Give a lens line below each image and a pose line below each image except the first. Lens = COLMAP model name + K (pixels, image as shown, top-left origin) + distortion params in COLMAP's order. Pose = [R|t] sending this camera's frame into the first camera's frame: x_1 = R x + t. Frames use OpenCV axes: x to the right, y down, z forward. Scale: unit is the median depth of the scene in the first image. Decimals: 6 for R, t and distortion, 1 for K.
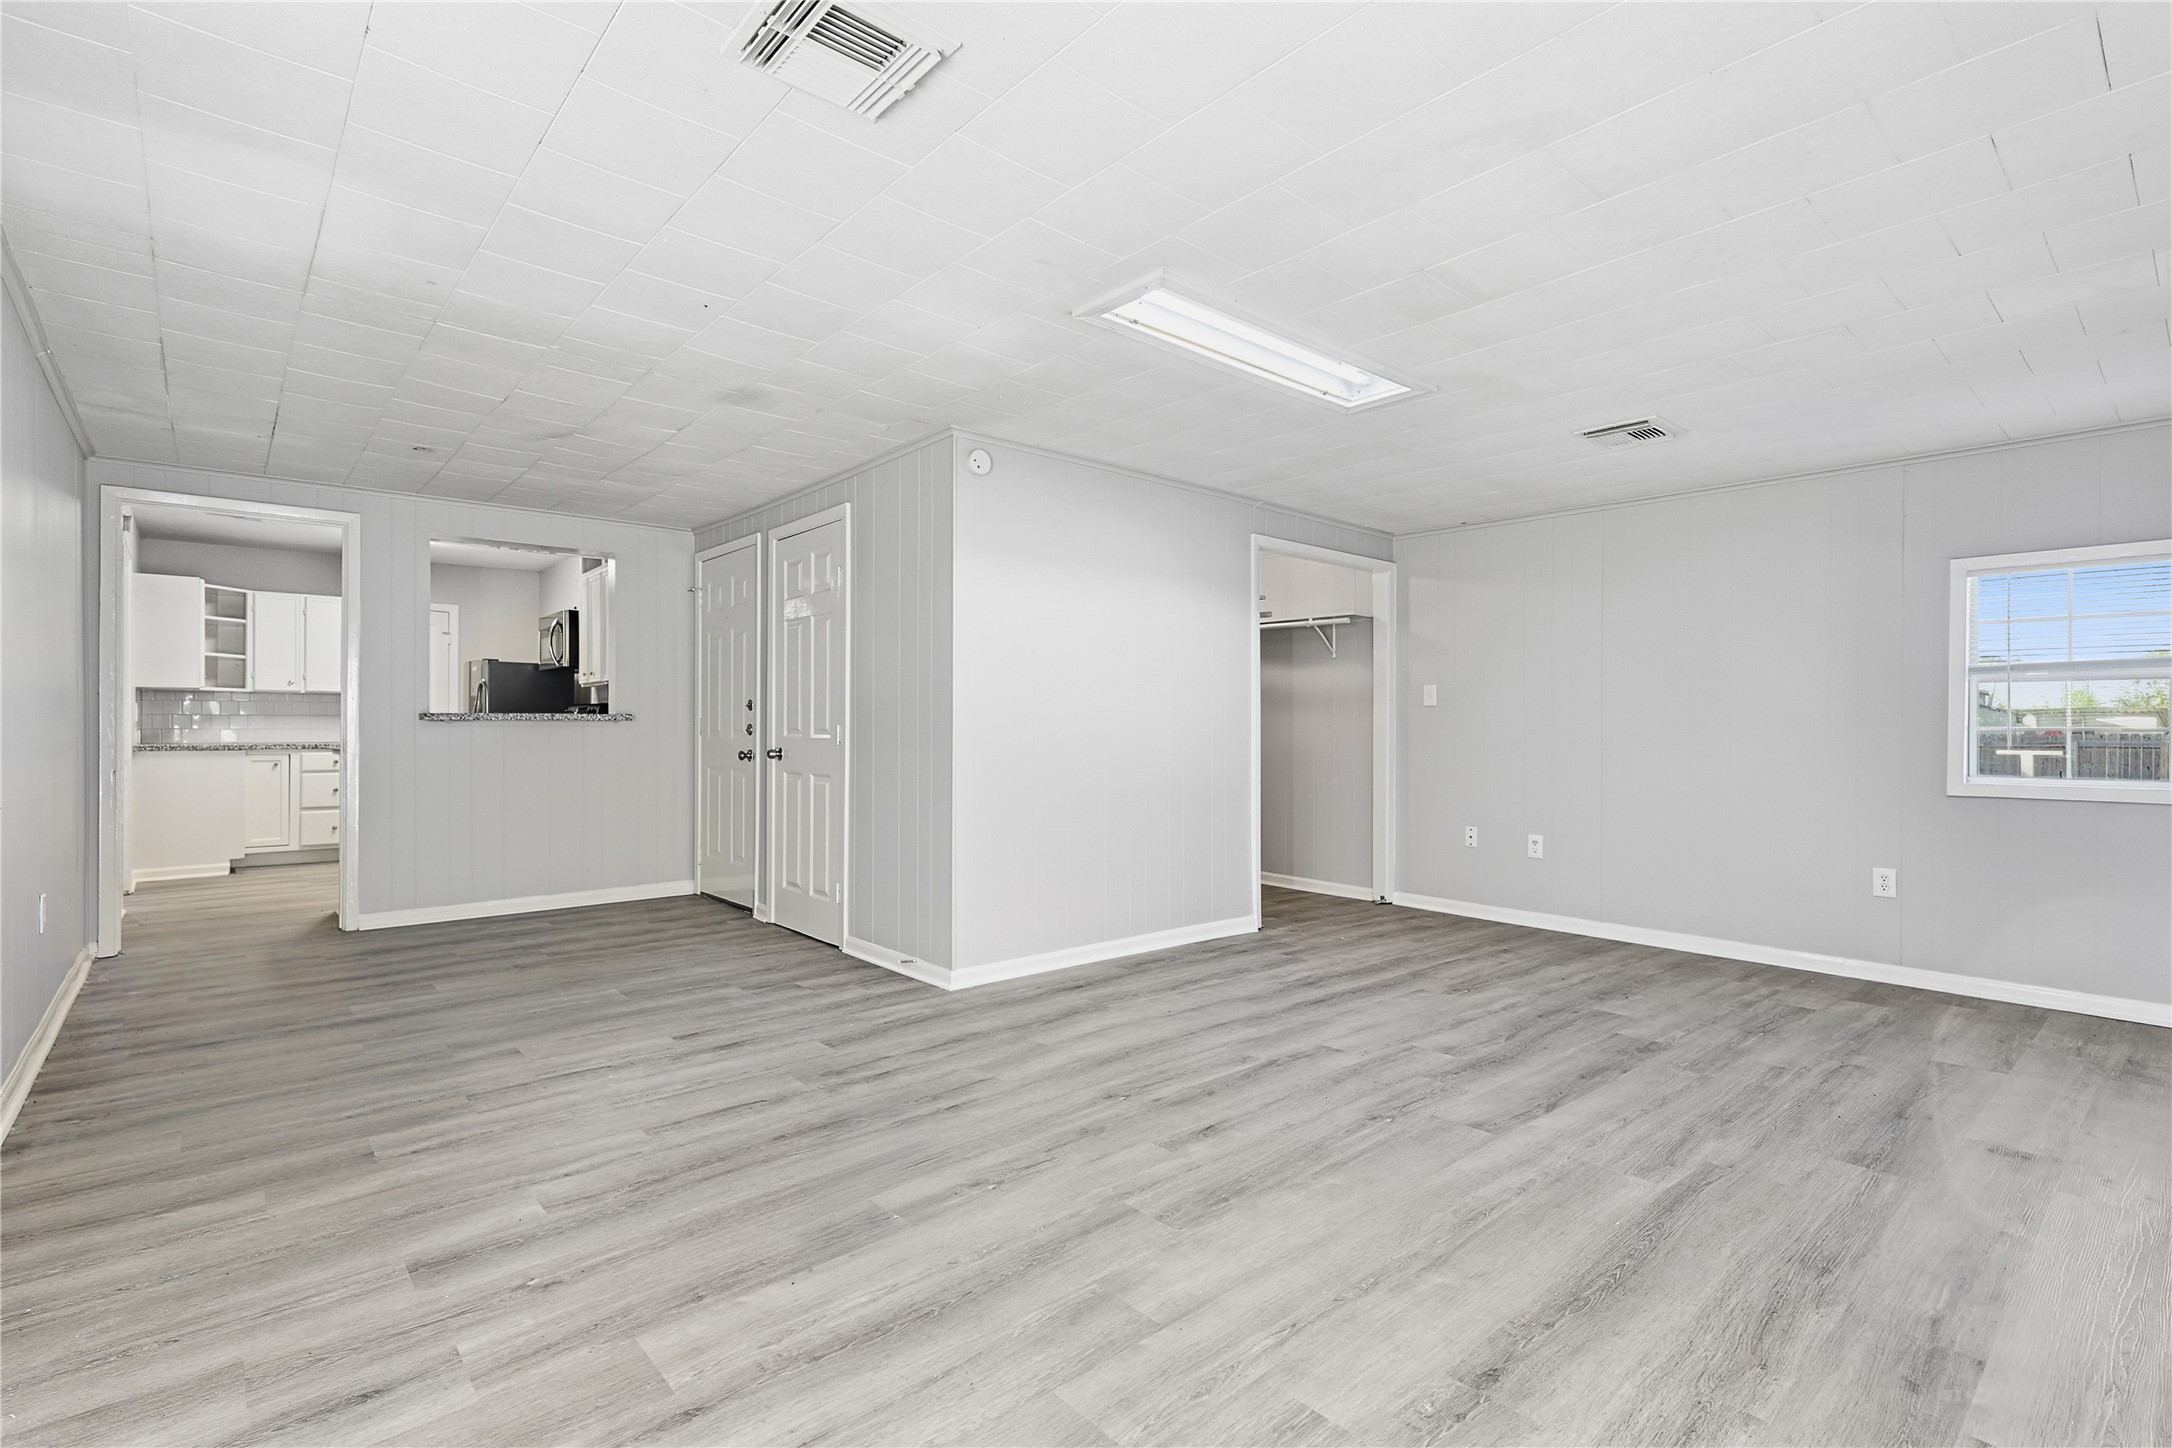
lens RADIAL K [[1009.3, 0, 1085.2], [0, 1009.3, 723.5], [0, 0, 1]] dist [0.002723, 0.000822]
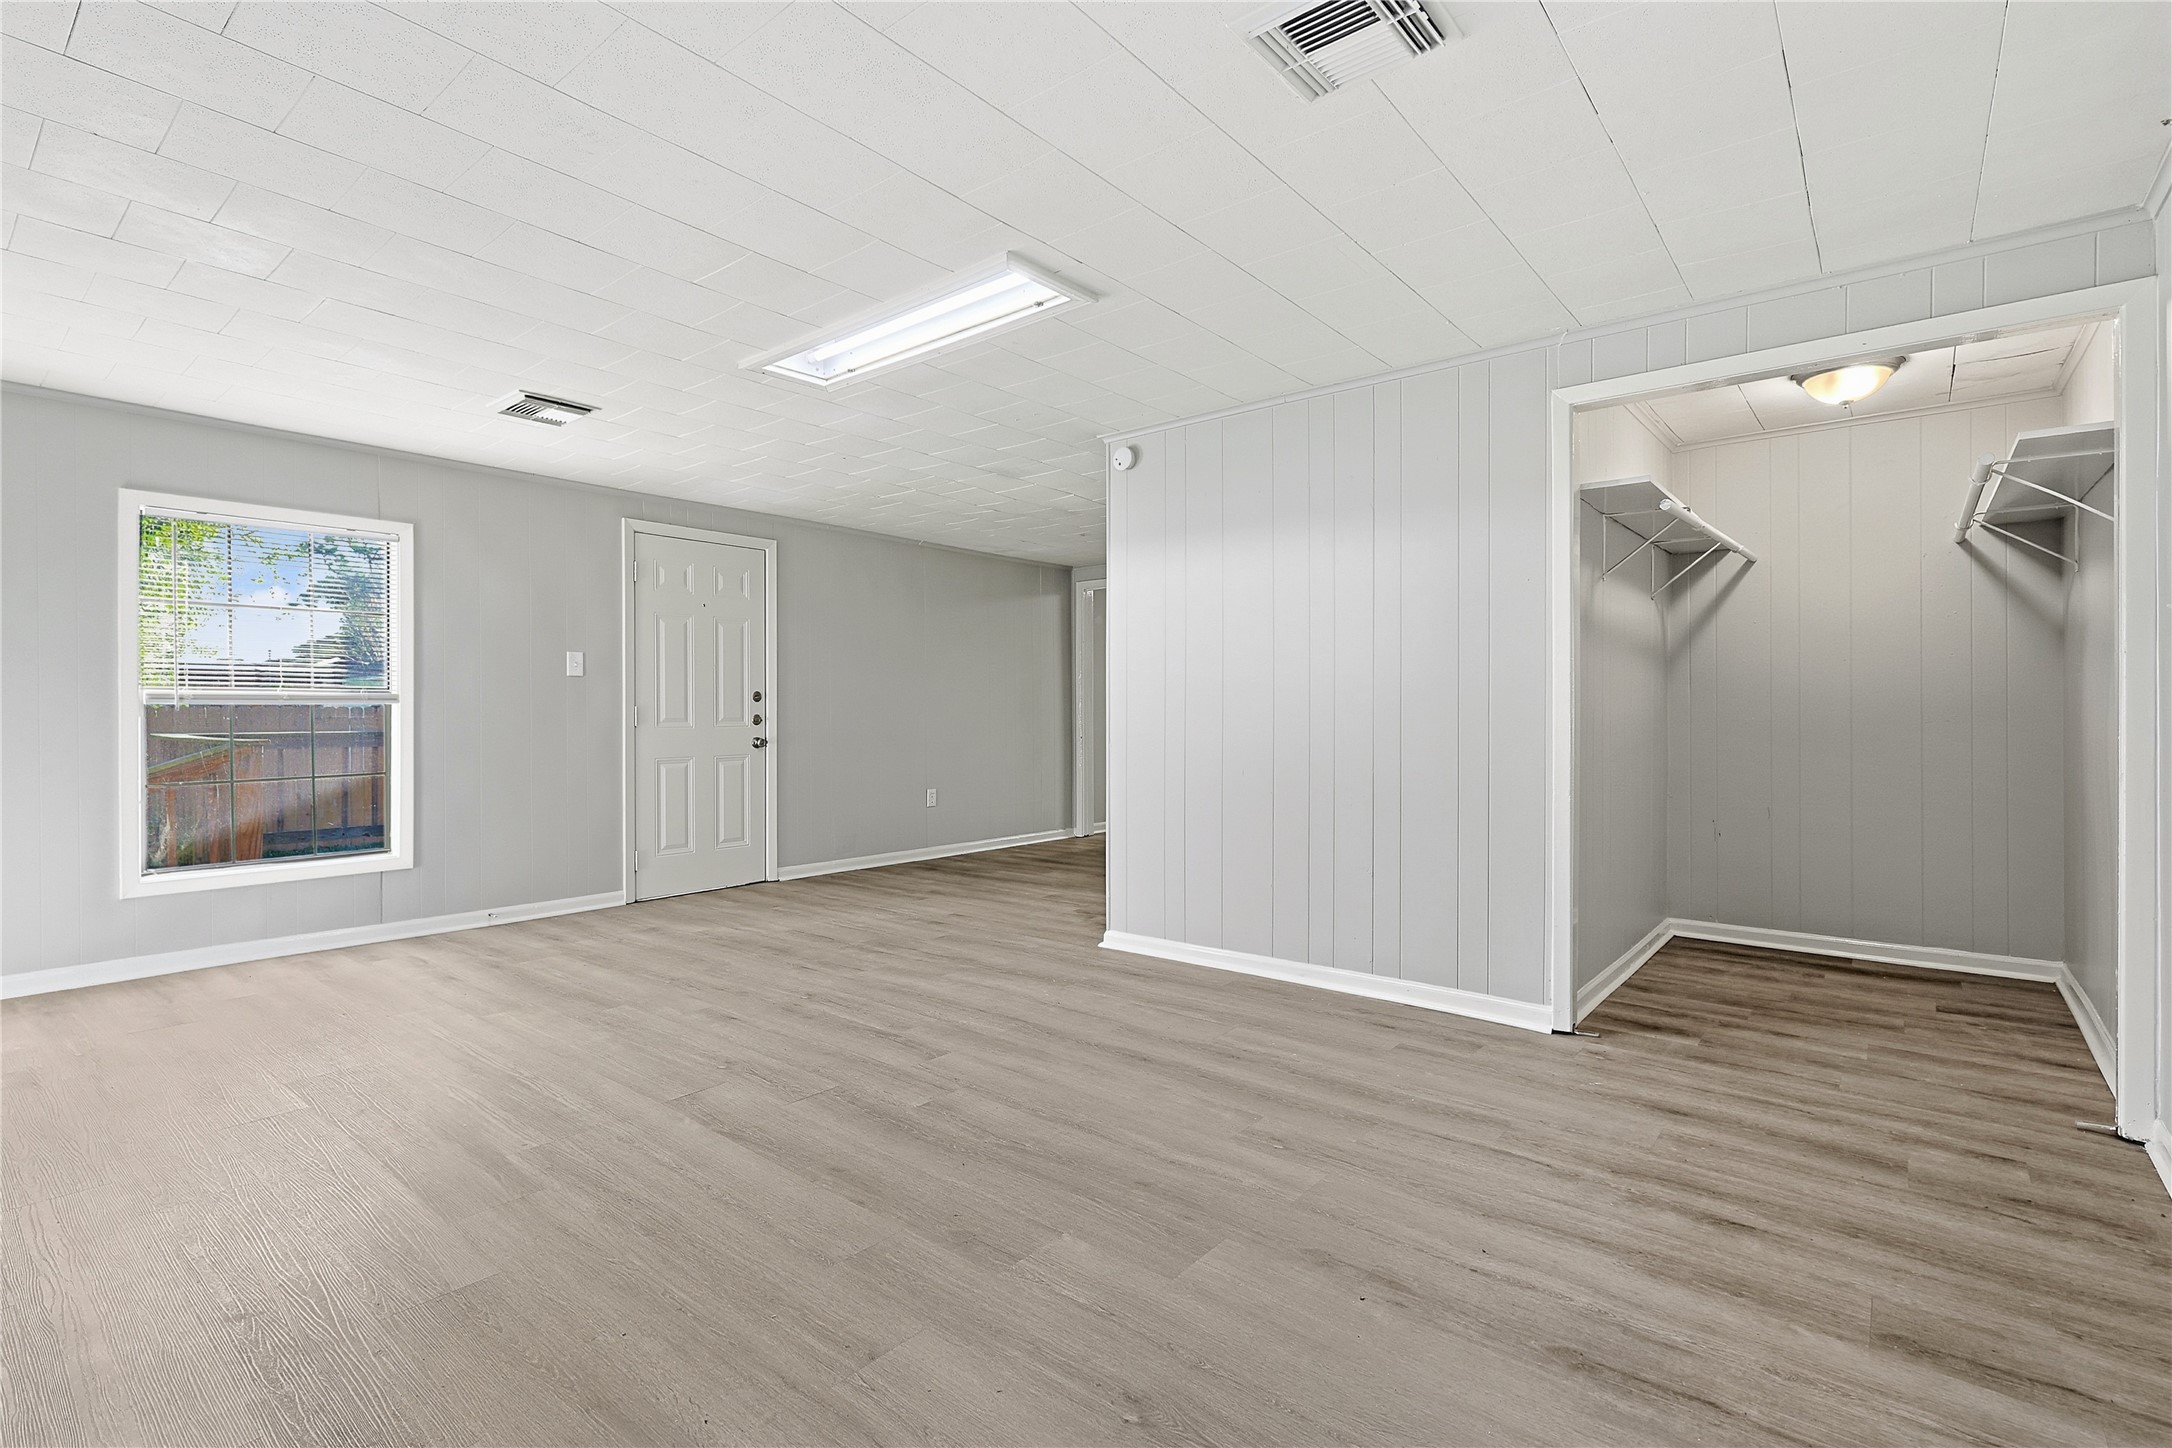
lens RADIAL K [[1009.3, 0, 1095.6], [0, 1009.3, 717.9], [0, 0, 1]] dist [0.002723, 0.000822]
pose [[0.165601, -0.001288, -0.986192, 1.199964], [0.007400, 0.999973, -0.000063, 0.016950], [0.986165, -0.007287, 0.165606, 1.016835]]
